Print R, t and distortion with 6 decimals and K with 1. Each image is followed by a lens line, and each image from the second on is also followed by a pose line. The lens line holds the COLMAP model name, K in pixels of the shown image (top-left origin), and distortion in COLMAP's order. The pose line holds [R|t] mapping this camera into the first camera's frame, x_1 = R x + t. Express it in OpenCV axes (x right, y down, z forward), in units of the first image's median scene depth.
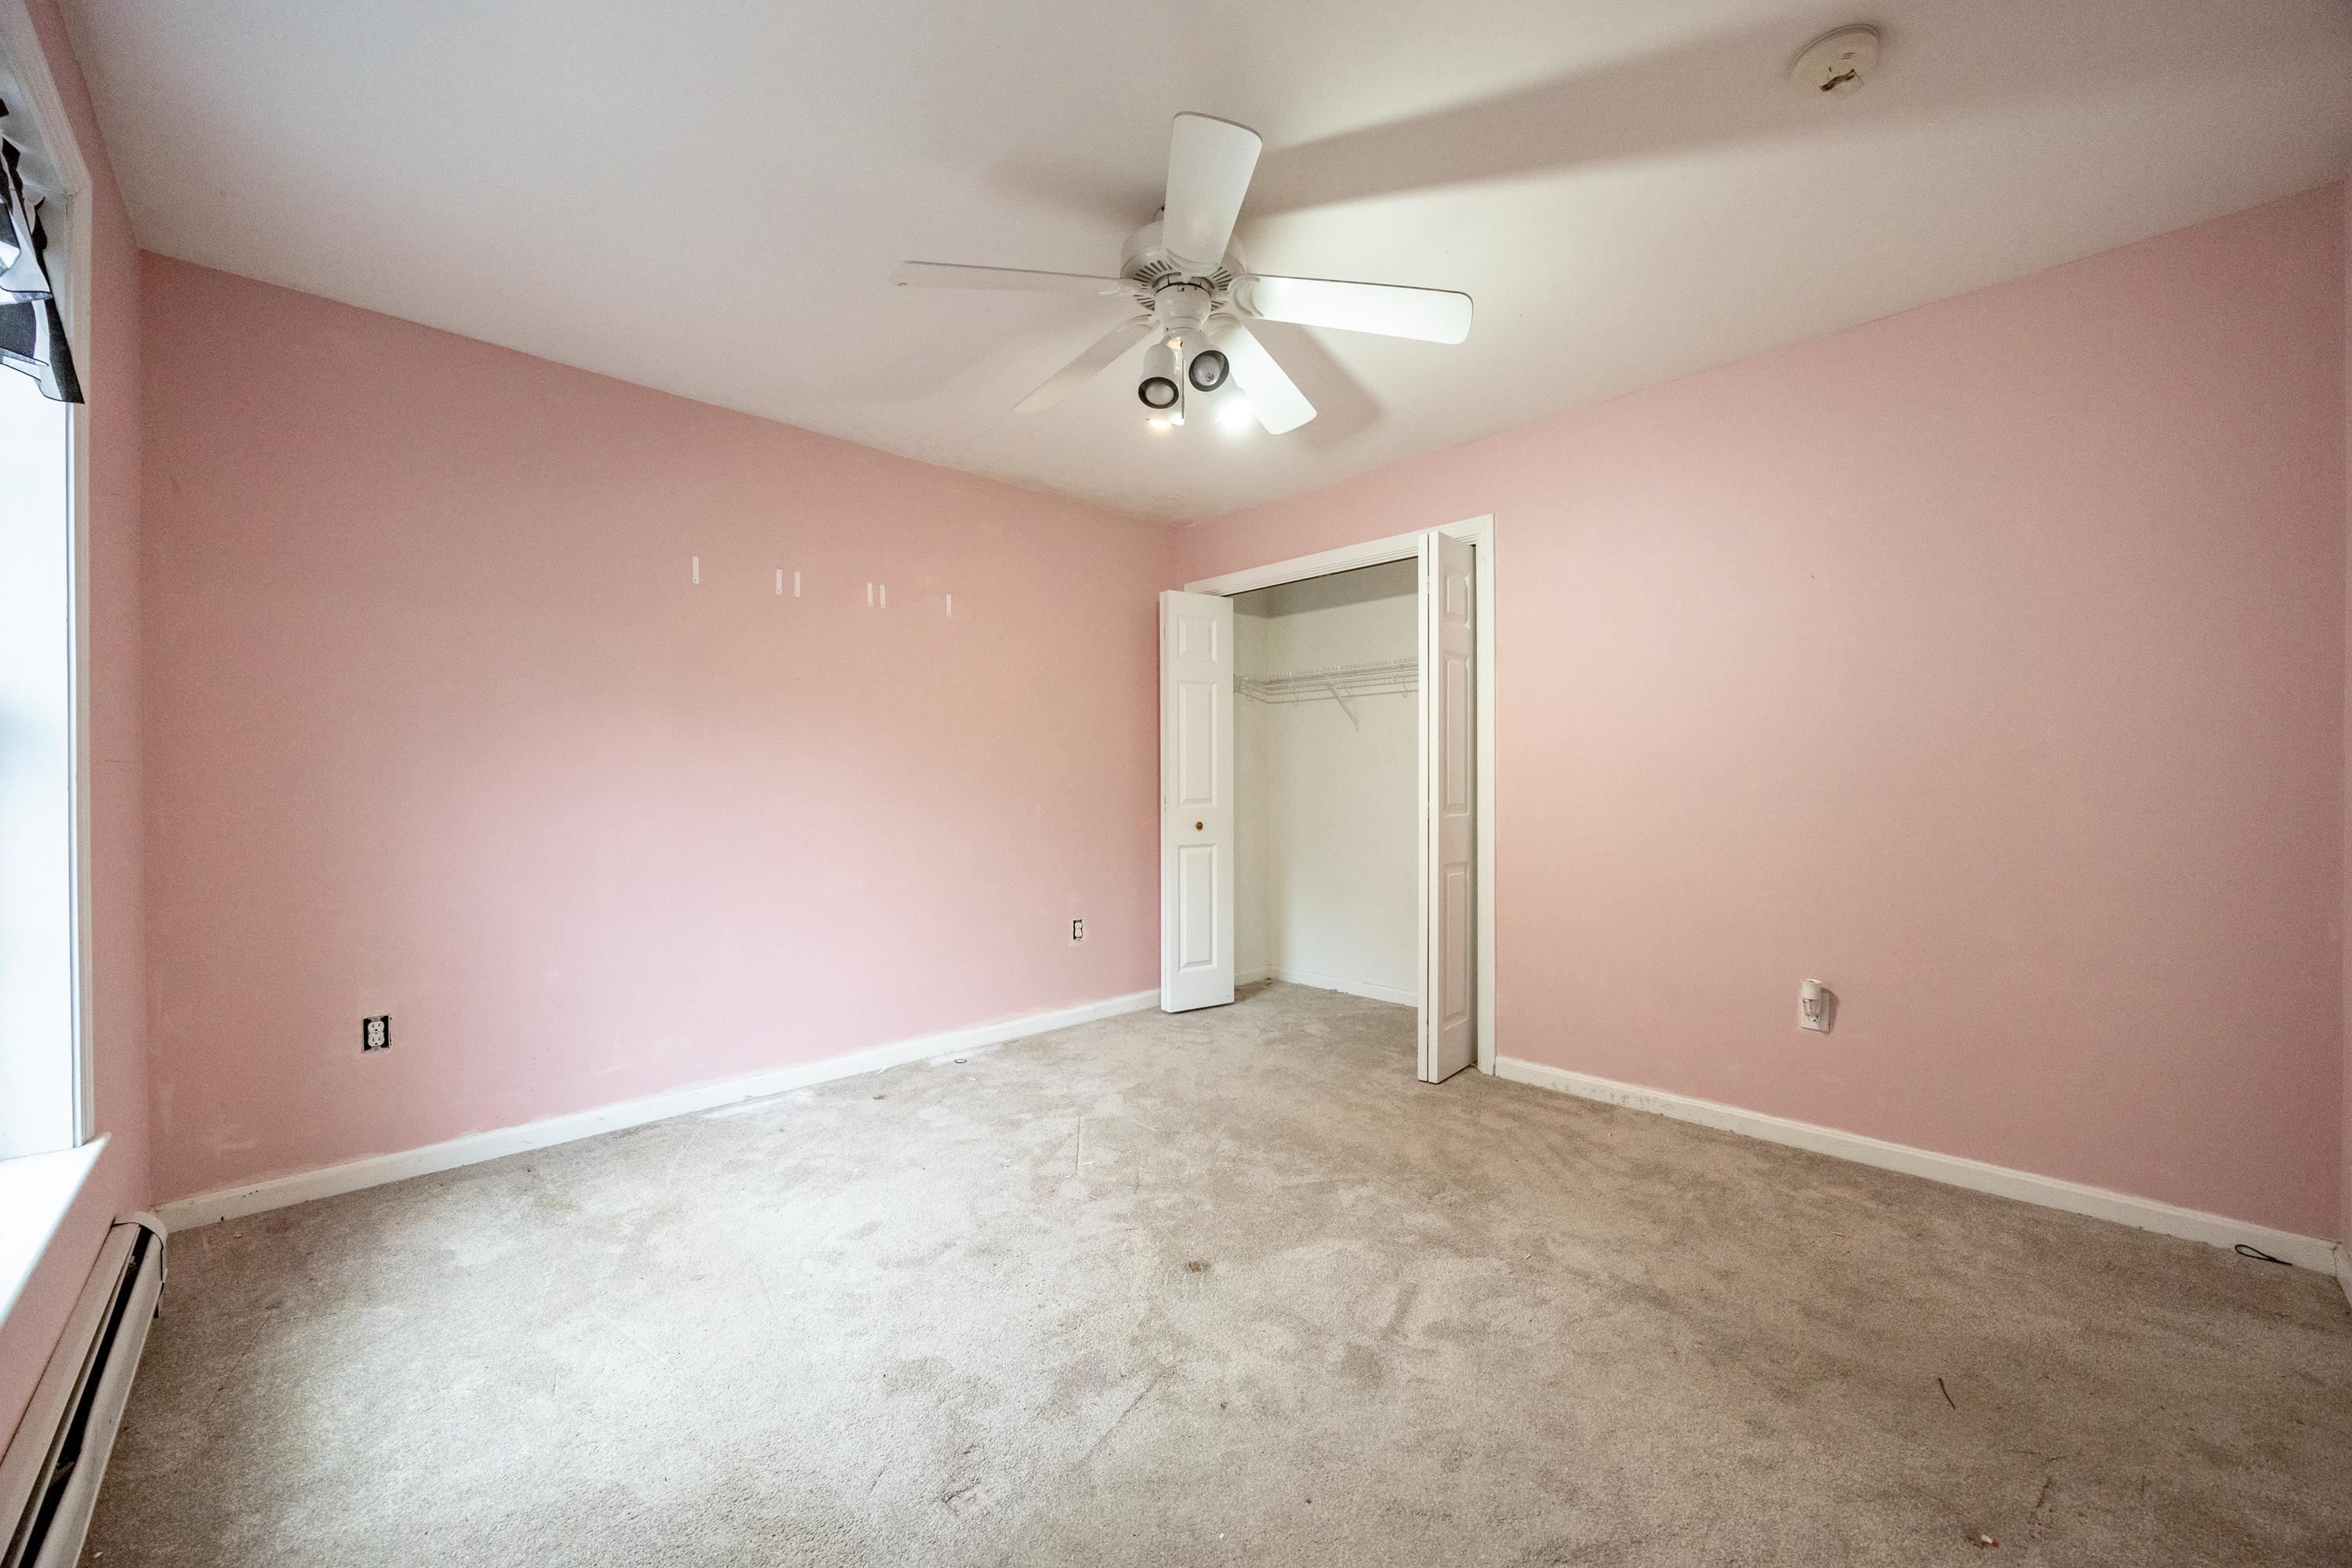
lens RADIAL K [[894.4, 0, 1176.8], [0, 894.4, 789.1], [0, 0, 1]] dist [0.001046, 0.000178]
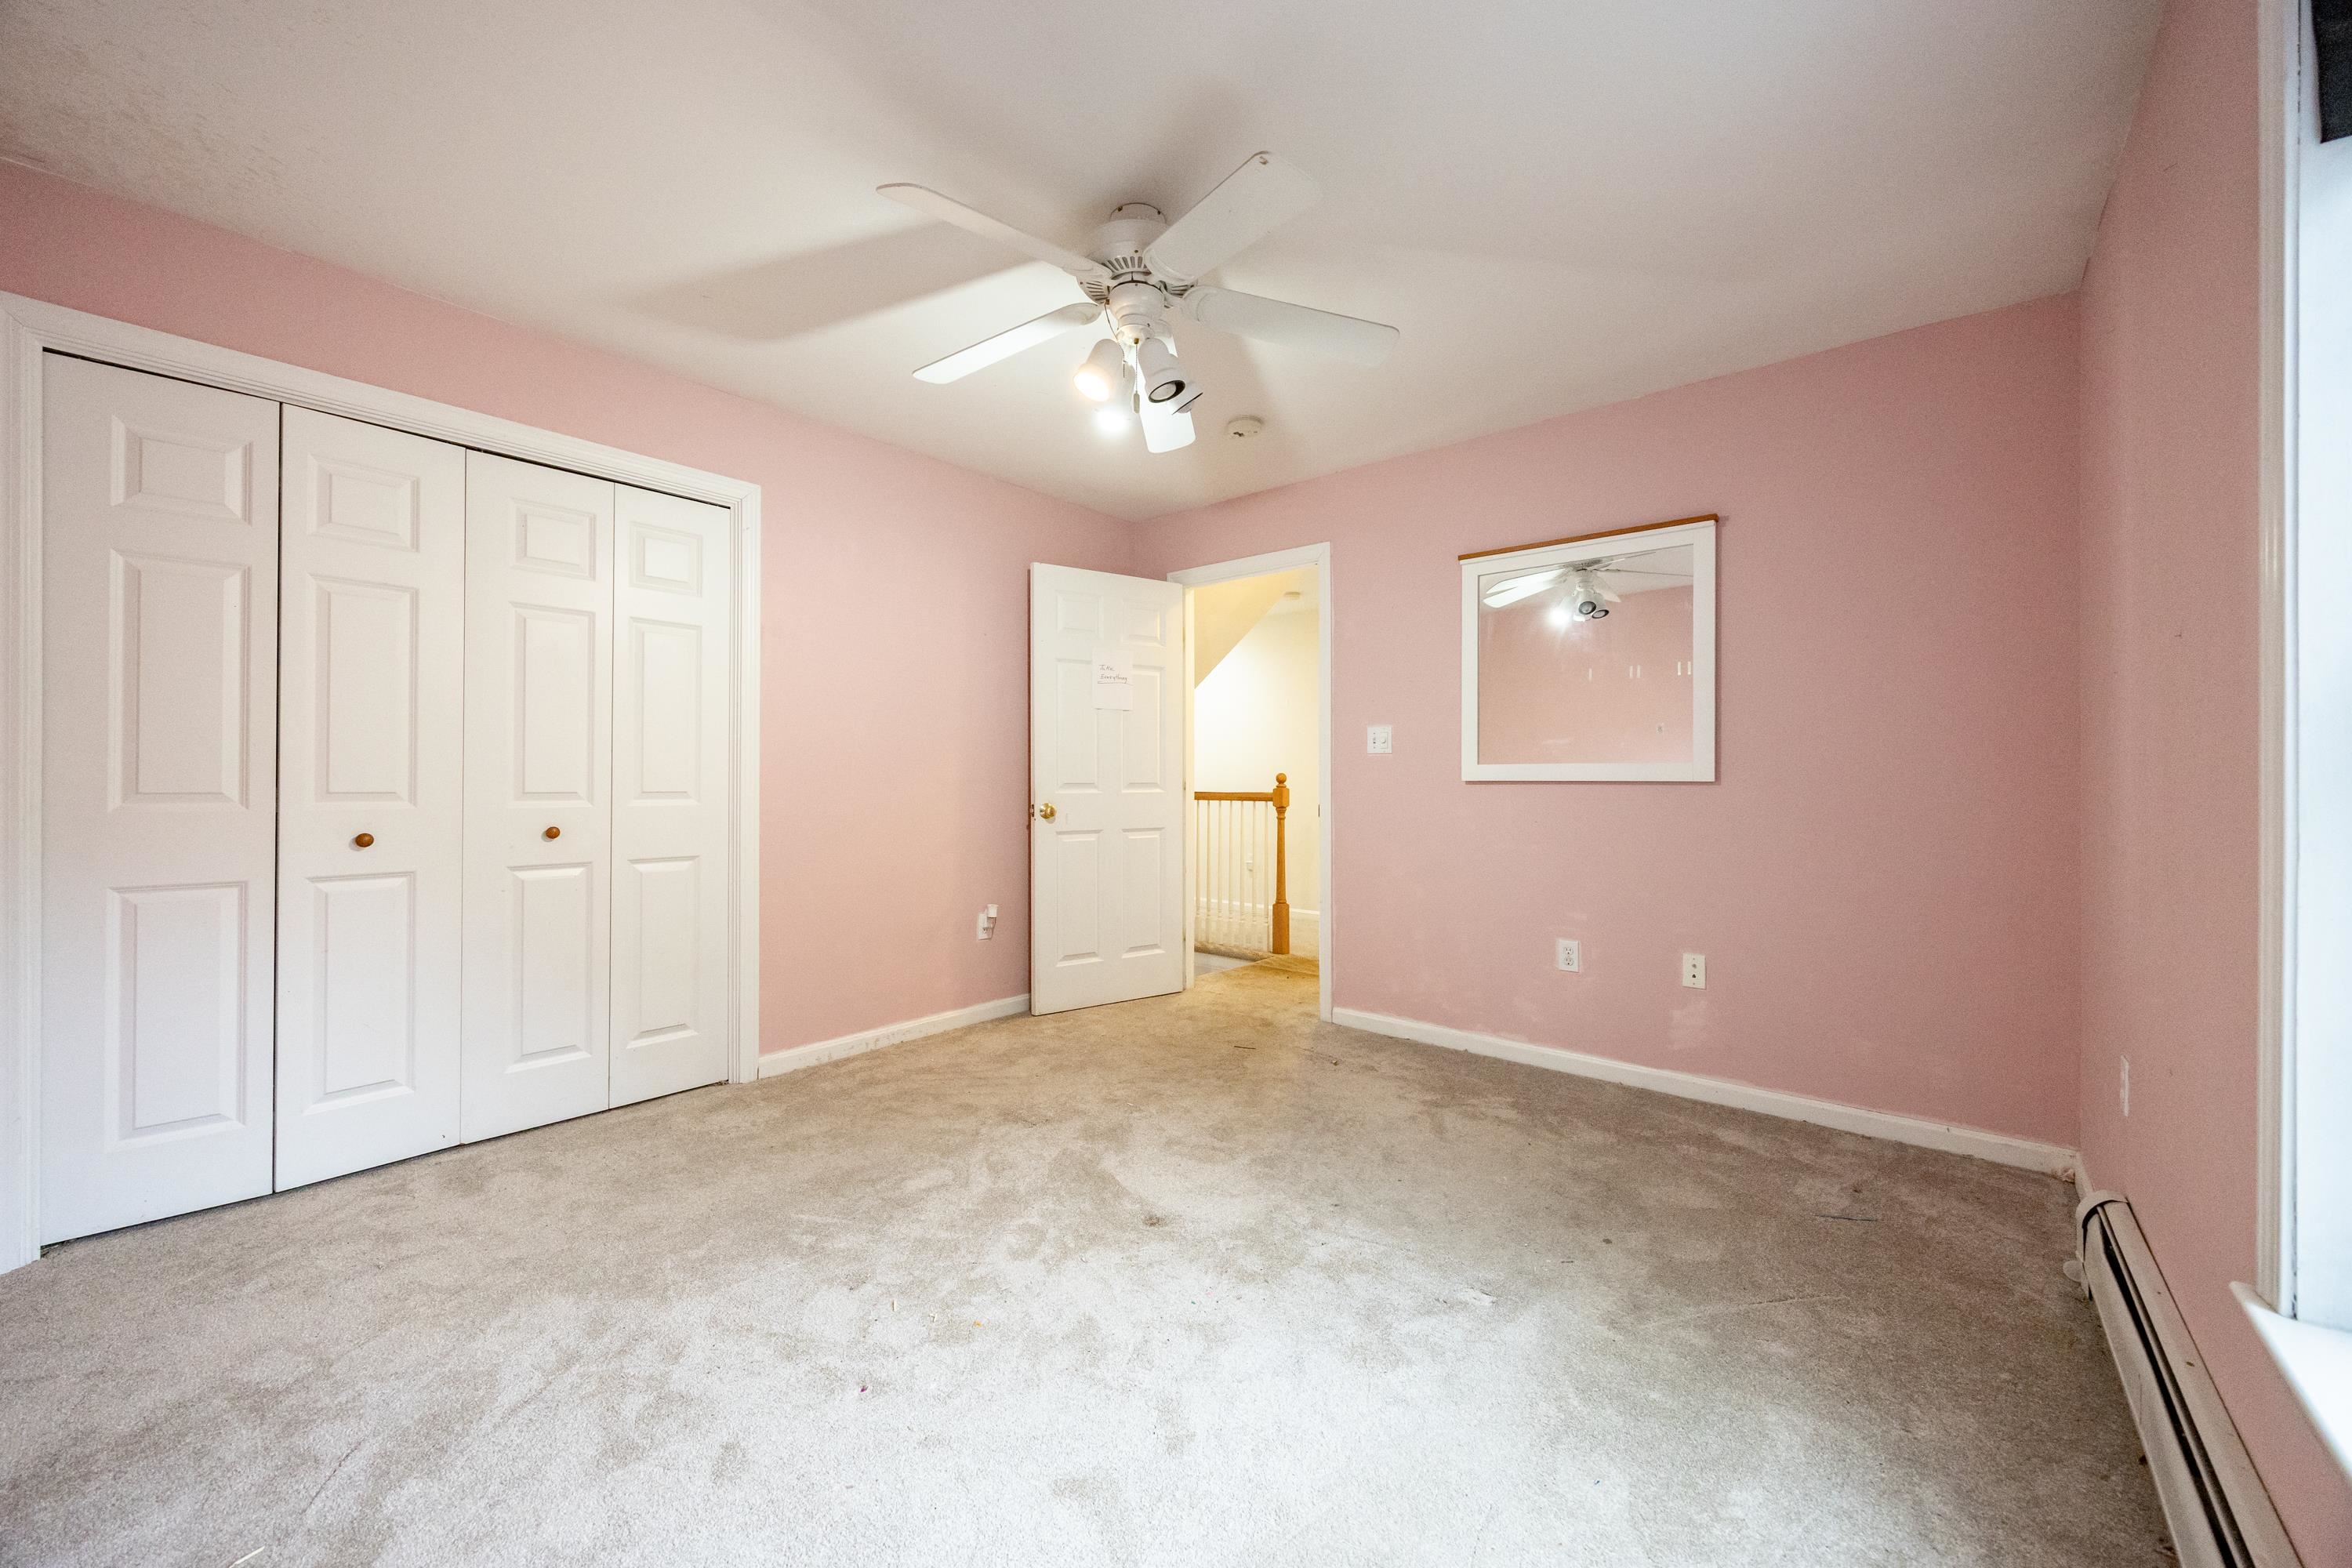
lens RADIAL K [[894.4, 0, 1176.8], [0, 894.4, 782.4], [0, 0, 1]] dist [0.001046, 0.000178]
pose [[-0.102517, 0.003034, 0.994727, -0.728203], [0.000220, 0.999995, -0.003027, 0.011128], [-0.994731, -0.000092, -0.102517, 0.758513]]
